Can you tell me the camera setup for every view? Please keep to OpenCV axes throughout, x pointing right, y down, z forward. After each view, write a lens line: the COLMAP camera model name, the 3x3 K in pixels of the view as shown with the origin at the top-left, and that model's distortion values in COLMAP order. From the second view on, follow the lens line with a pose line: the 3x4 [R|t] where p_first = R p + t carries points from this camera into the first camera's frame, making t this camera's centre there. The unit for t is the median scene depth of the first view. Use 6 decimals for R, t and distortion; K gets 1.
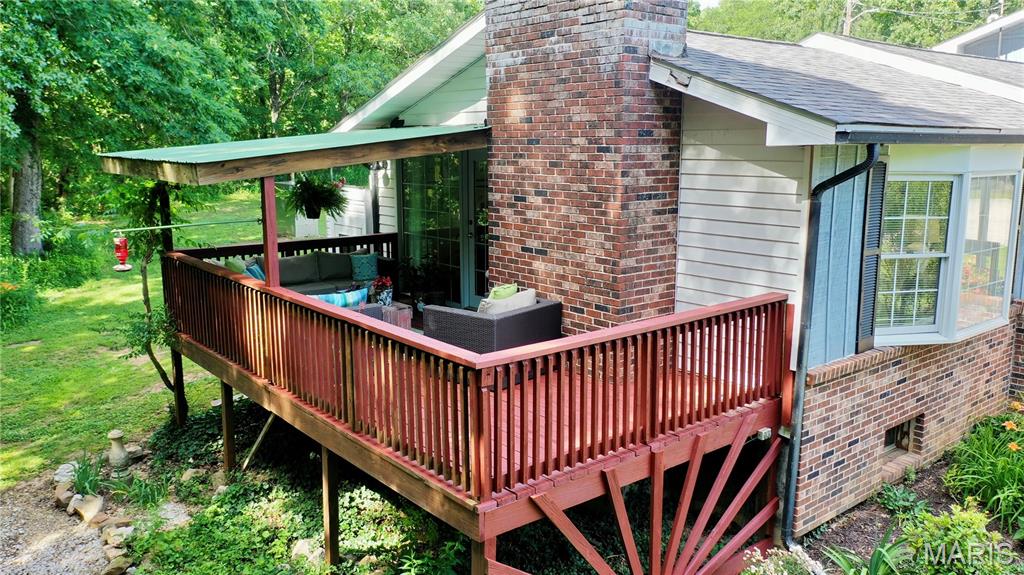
lens RADIAL K [[801.8, 0, 512.0], [0, 801.8, 287.5], [0, 0, 1]] dist [-0.006665, -0.002927]
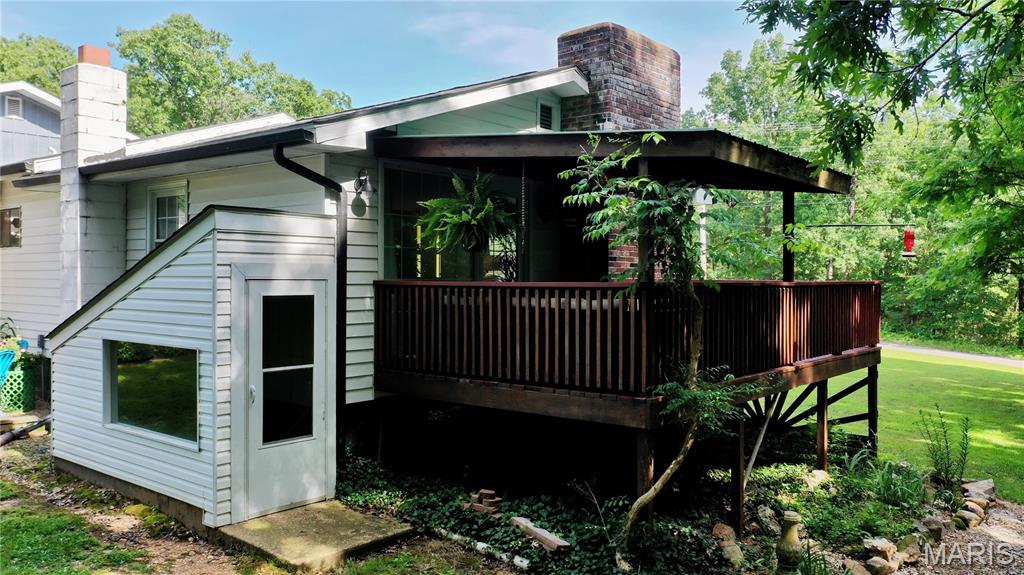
lens RADIAL K [[801.8, 0, 512.0], [0, 801.8, 287.5], [0, 0, 1]] dist [-0.006665, -0.002927]
pose [[-0.189370, -0.011150, 0.981842, -1.254172], [0.173299, 0.983859, 0.044598, -0.105663], [-0.966492, 0.178598, -0.184381, 1.454091]]
